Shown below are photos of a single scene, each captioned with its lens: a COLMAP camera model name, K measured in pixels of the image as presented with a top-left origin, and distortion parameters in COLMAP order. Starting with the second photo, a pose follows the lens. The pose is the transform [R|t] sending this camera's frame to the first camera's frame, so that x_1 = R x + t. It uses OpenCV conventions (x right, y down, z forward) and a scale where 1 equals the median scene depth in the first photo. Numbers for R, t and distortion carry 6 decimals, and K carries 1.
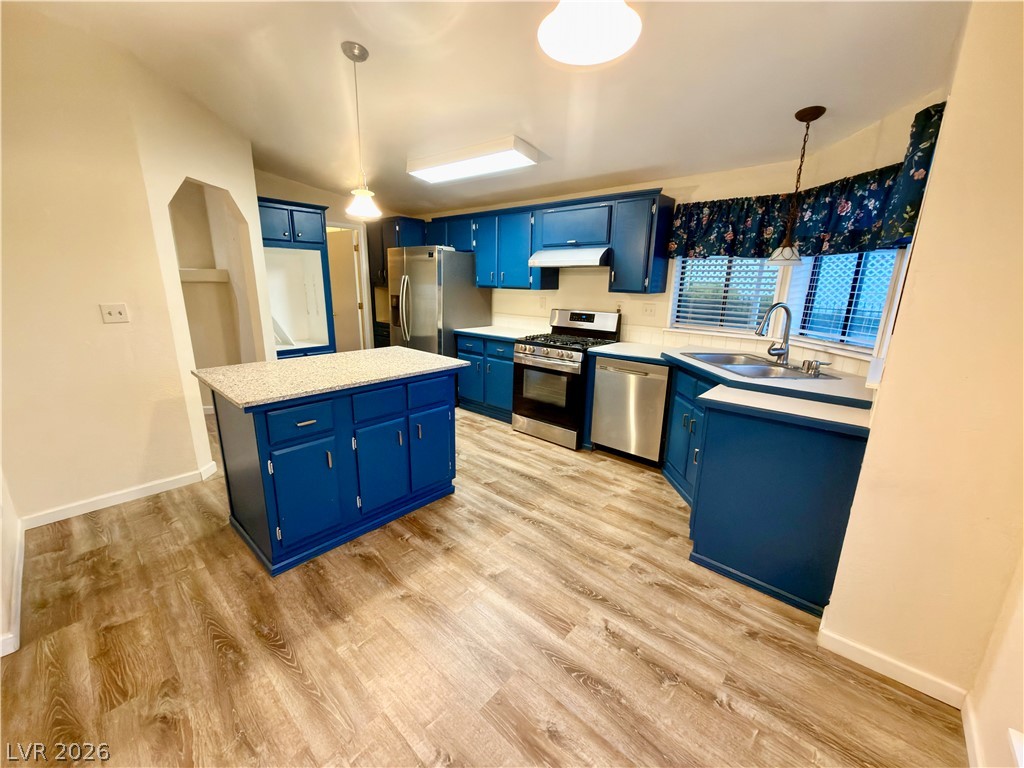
lens RADIAL K [[408.4, 0, 507.9], [0, 408.4, 381.0], [0, 0, 1]] dist [0.000393, -0.000300]
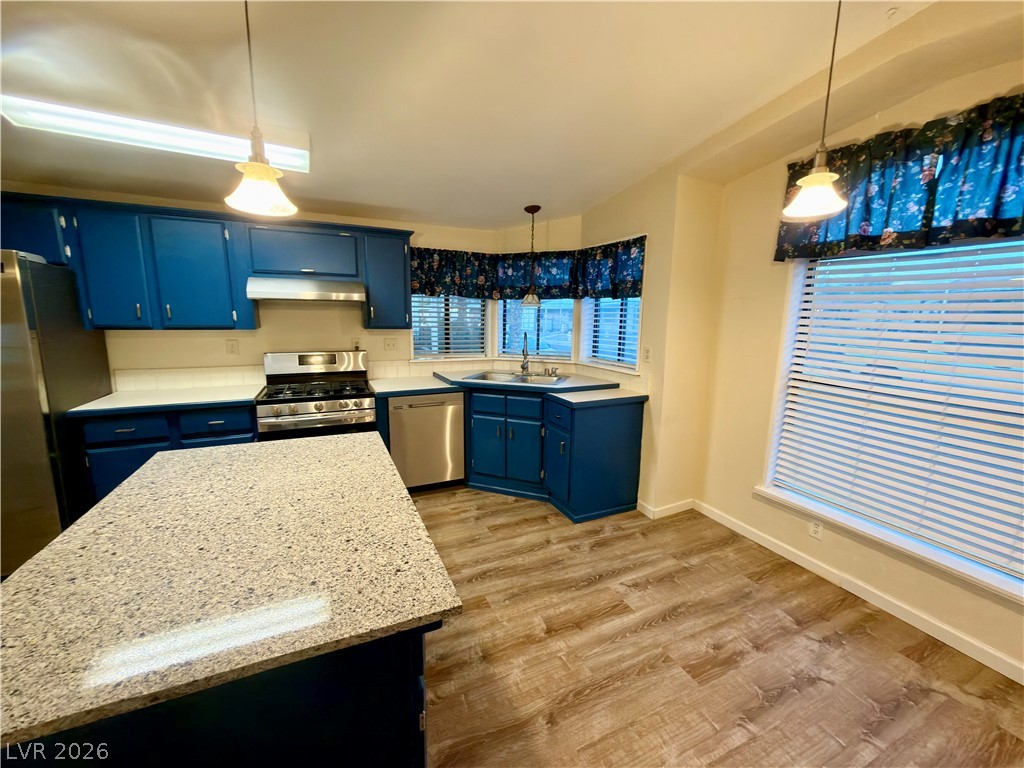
lens RADIAL K [[408.4, 0, 510.8], [0, 408.4, 384.8], [0, 0, 1]] dist [0.000393, -0.000300]
pose [[0.396759, -0.167658, 0.902482, -0.706835], [0.214388, 0.972912, 0.086491, -0.154019], [-0.892536, 0.159165, 0.421955, 0.496036]]
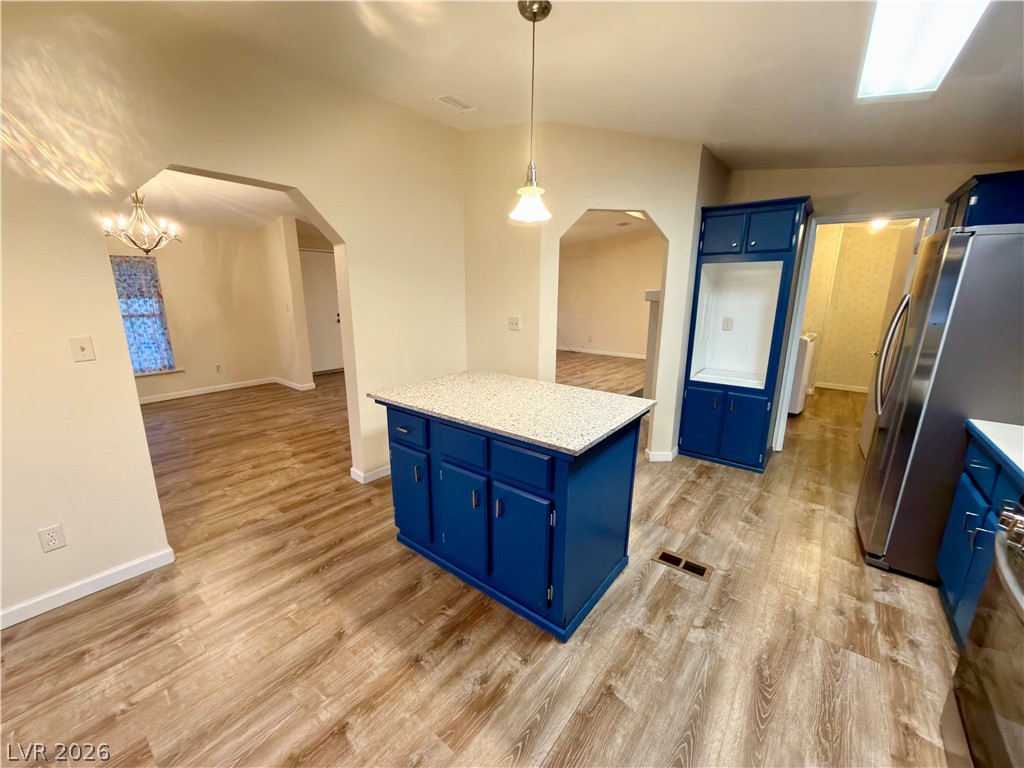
lens RADIAL K [[408.4, 0, 514.1], [0, 408.4, 380.6], [0, 0, 1]] dist [0.000393, -0.000300]
pose [[0.071851, 0.199604, -0.977239, 0.458442], [-0.242986, 0.953755, 0.176942, -0.233182], [0.967365, 0.224742, 0.117029, 0.904008]]
